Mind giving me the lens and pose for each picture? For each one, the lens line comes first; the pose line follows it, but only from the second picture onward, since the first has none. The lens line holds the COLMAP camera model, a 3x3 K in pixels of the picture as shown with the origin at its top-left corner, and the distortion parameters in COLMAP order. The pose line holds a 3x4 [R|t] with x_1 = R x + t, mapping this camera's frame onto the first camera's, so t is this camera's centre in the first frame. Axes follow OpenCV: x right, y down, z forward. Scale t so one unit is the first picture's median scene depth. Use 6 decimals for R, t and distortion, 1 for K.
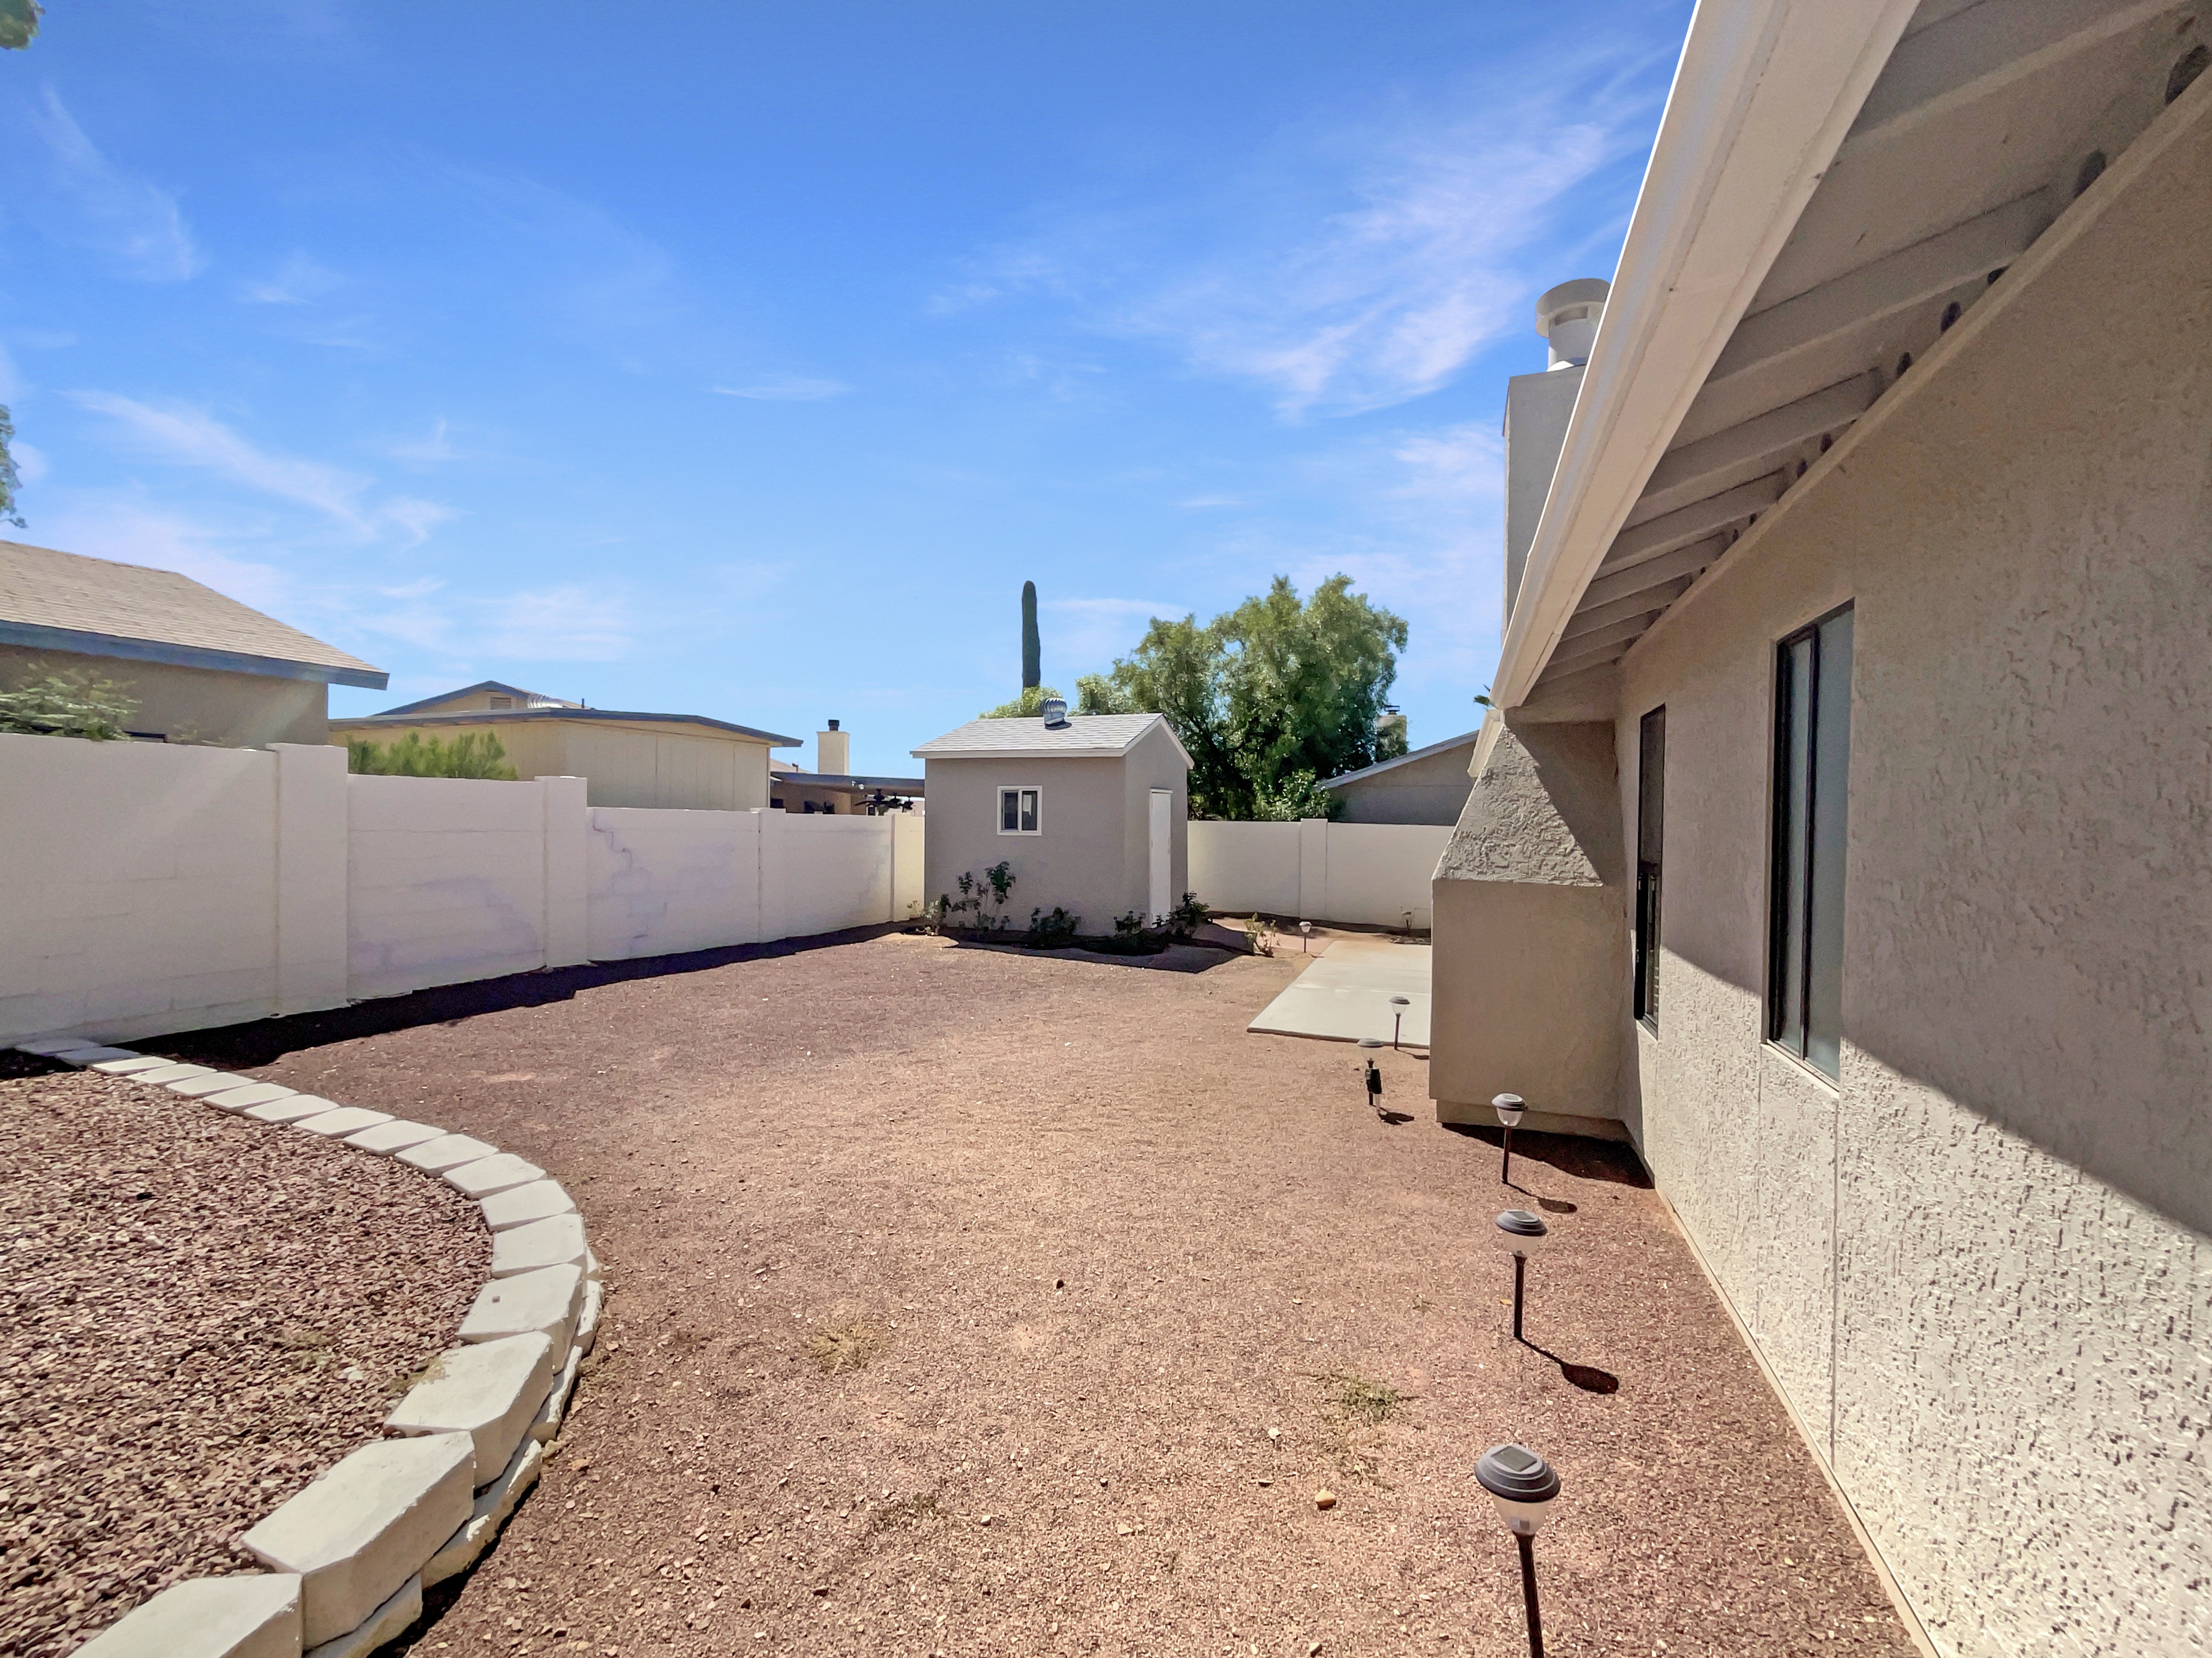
lens RADIAL K [[956.5, 0, 1106.0], [0, 956.5, 829.0], [0, 0, 1]] dist [-0.002480, -0.000108]
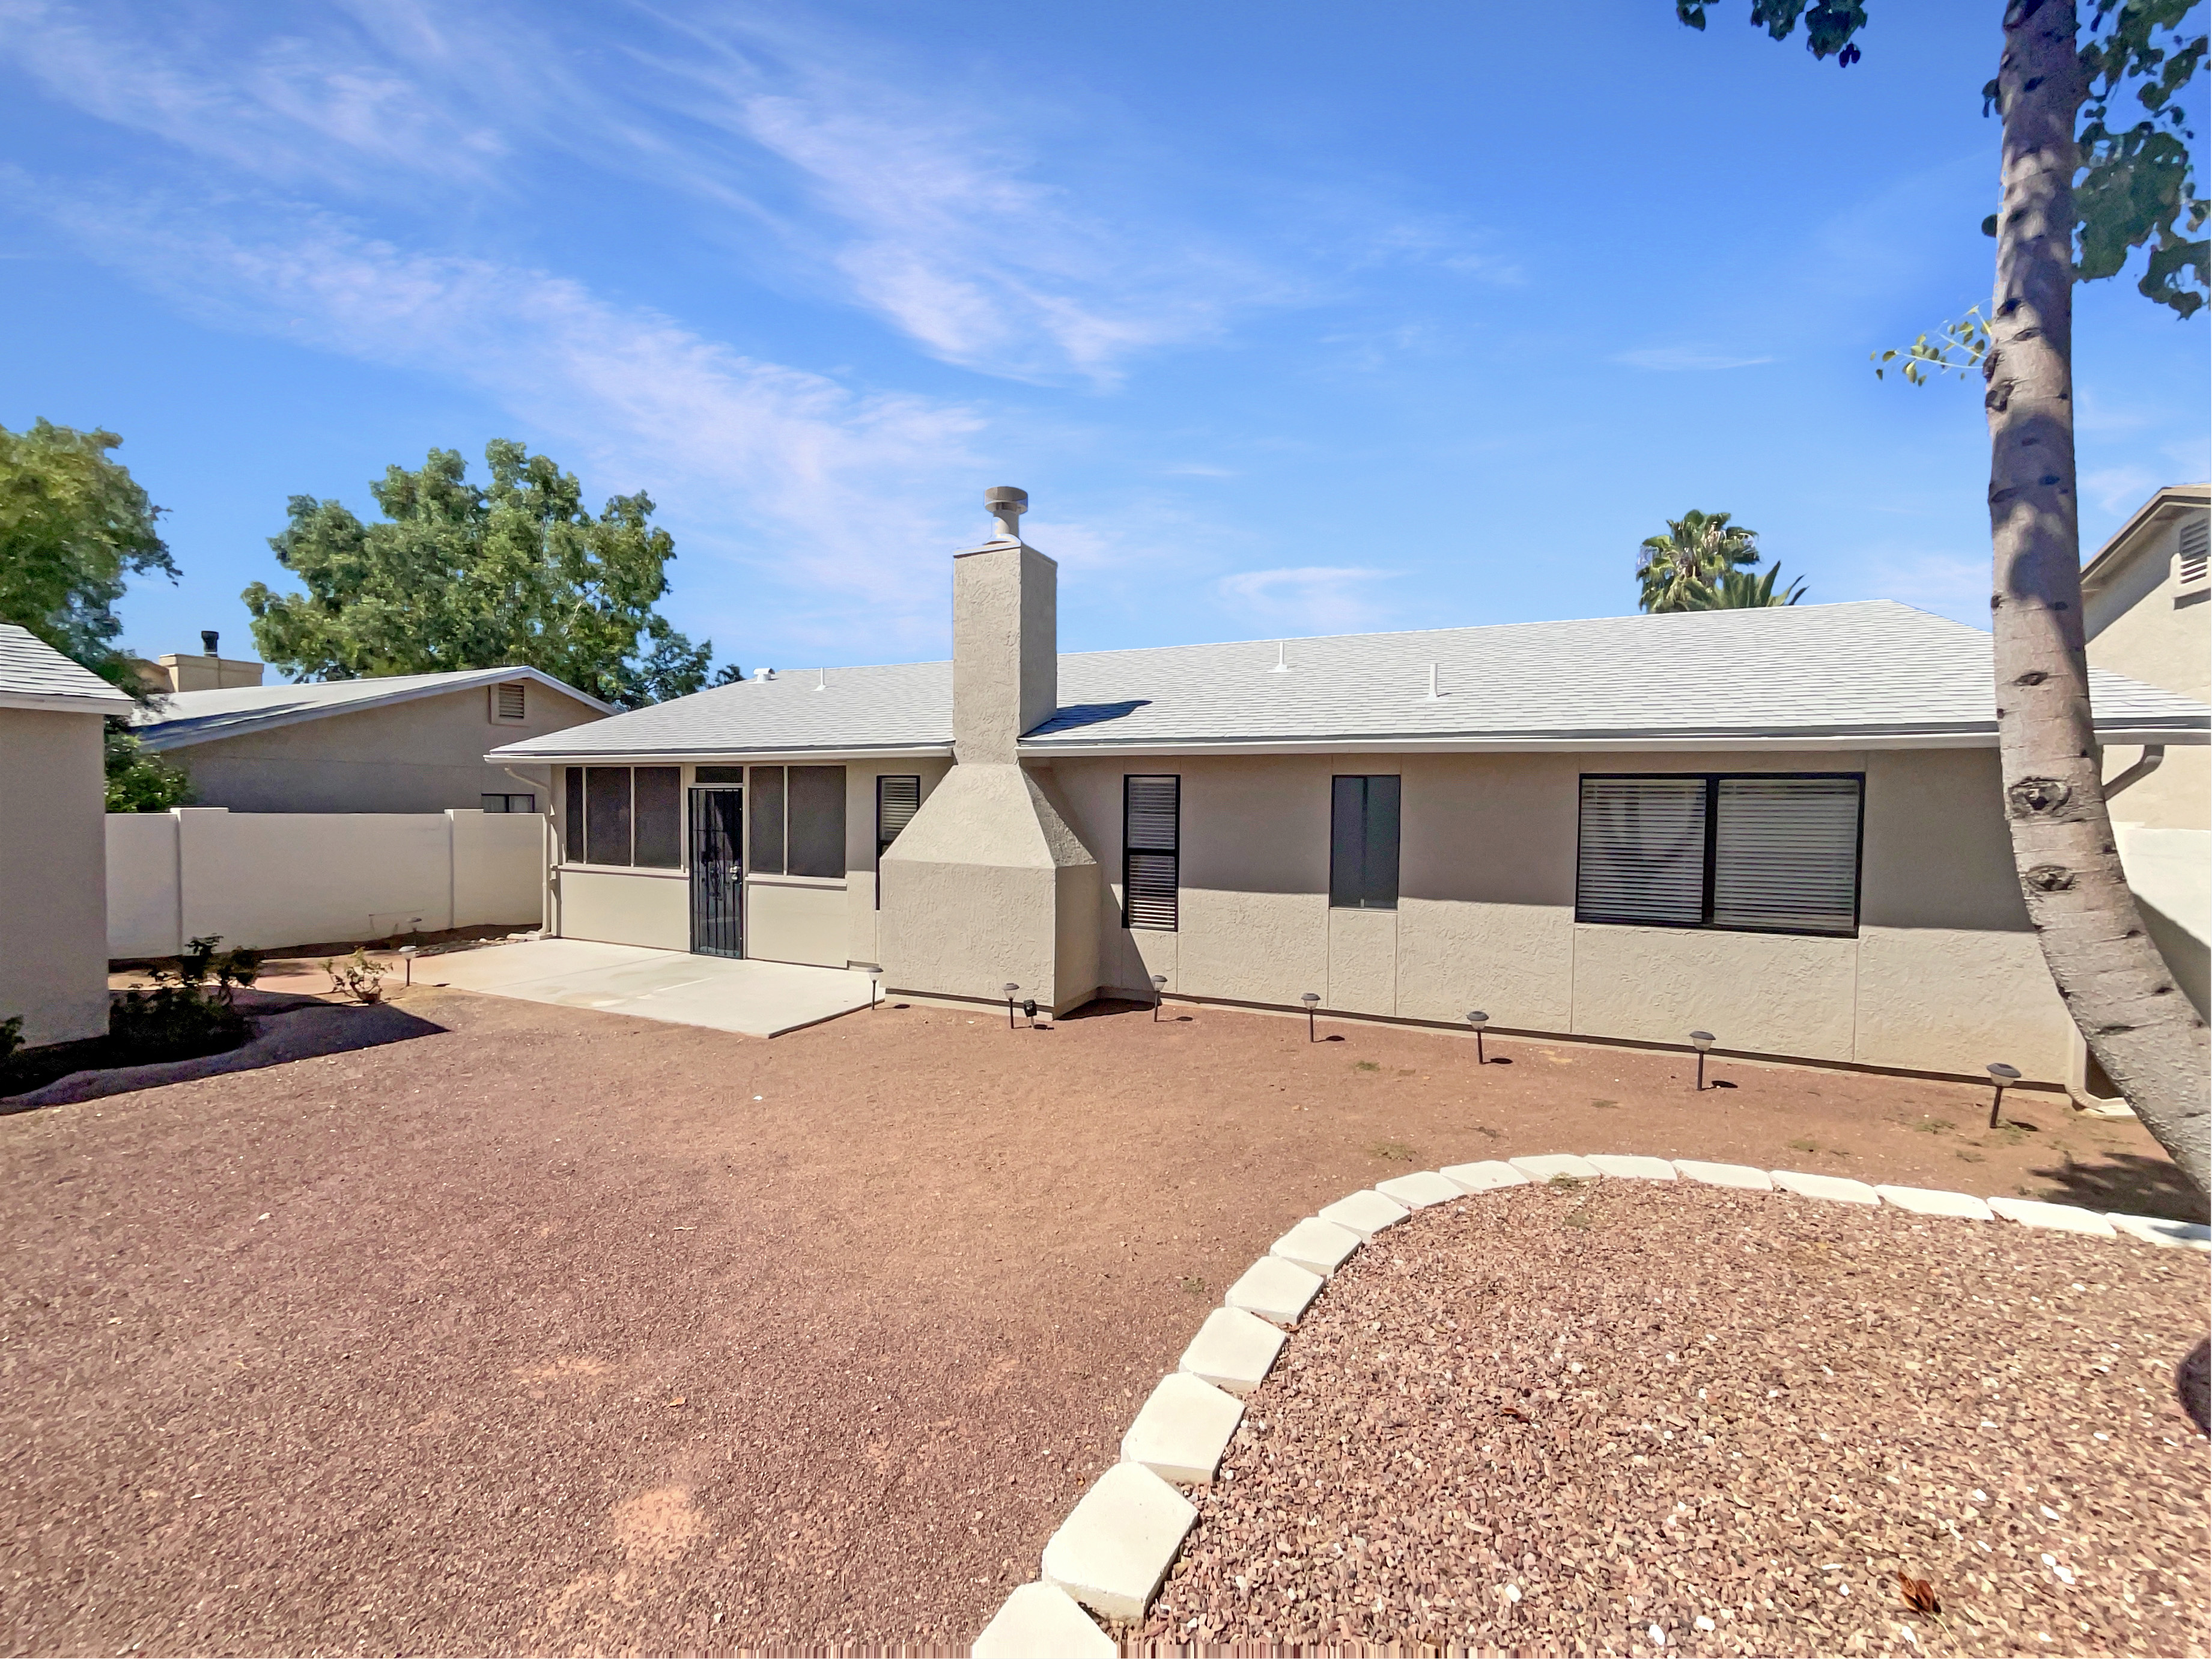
lens RADIAL K [[956.7, 0, 1106.0], [0, 956.7, 829.5], [0, 0, 1]] dist [-0.002480, -0.000108]
pose [[-0.022029, -0.040754, 0.998926, -1.516054], [-0.006262, 0.999155, 0.040625, -0.094357], [-0.999738, -0.005361, -0.022265, 1.178435]]
